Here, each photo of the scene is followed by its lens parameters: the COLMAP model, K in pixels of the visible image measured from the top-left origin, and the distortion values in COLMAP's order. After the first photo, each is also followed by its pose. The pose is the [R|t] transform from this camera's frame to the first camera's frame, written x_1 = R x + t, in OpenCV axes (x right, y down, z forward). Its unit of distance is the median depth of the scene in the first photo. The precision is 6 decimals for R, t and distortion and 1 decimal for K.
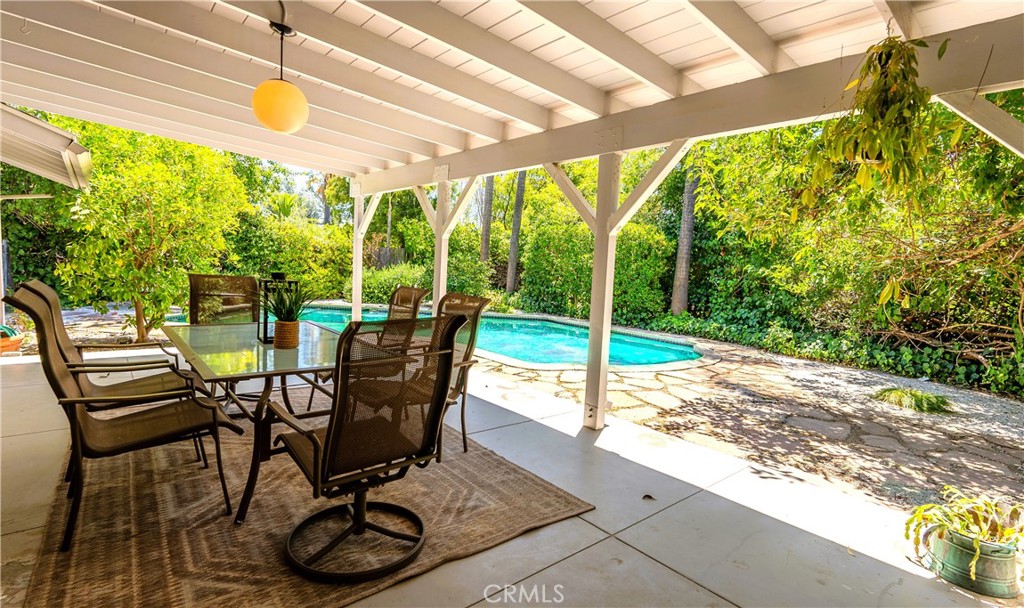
lens RADIAL K [[491.9, 0, 512.0], [0, 491.9, 304.0], [0, 0, 1]] dist [0.000152, -0.000003]
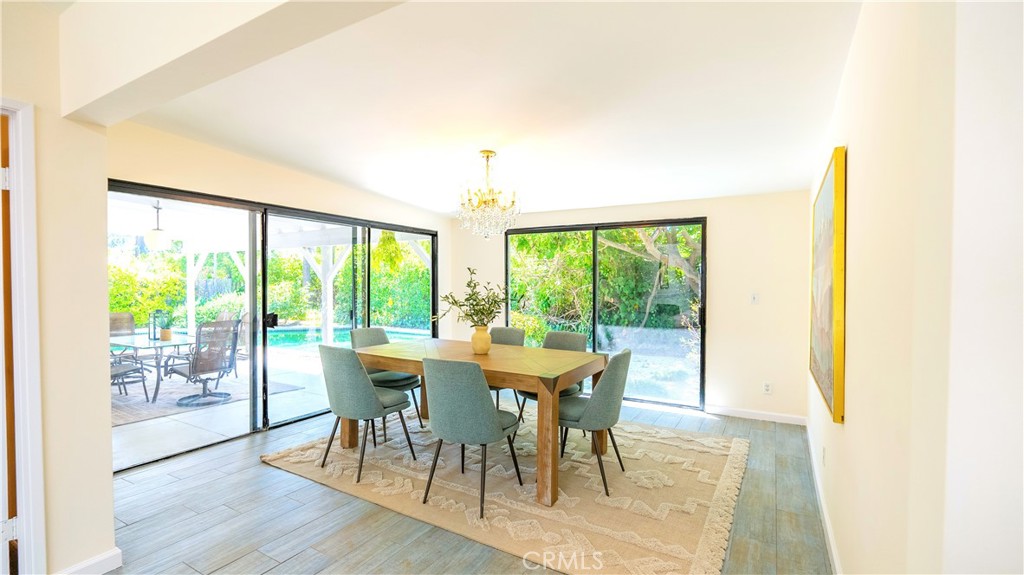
lens RADIAL K [[448.8, 0, 512.0], [0, 448.8, 287.5], [0, 0, 1]] dist [0.000699, 0.000054]
pose [[0.942919, -0.054994, 0.328449, 0.085038], [0.074653, 0.996076, -0.047537, 0.011961], [-0.324546, 0.069343, 0.943325, -0.323280]]
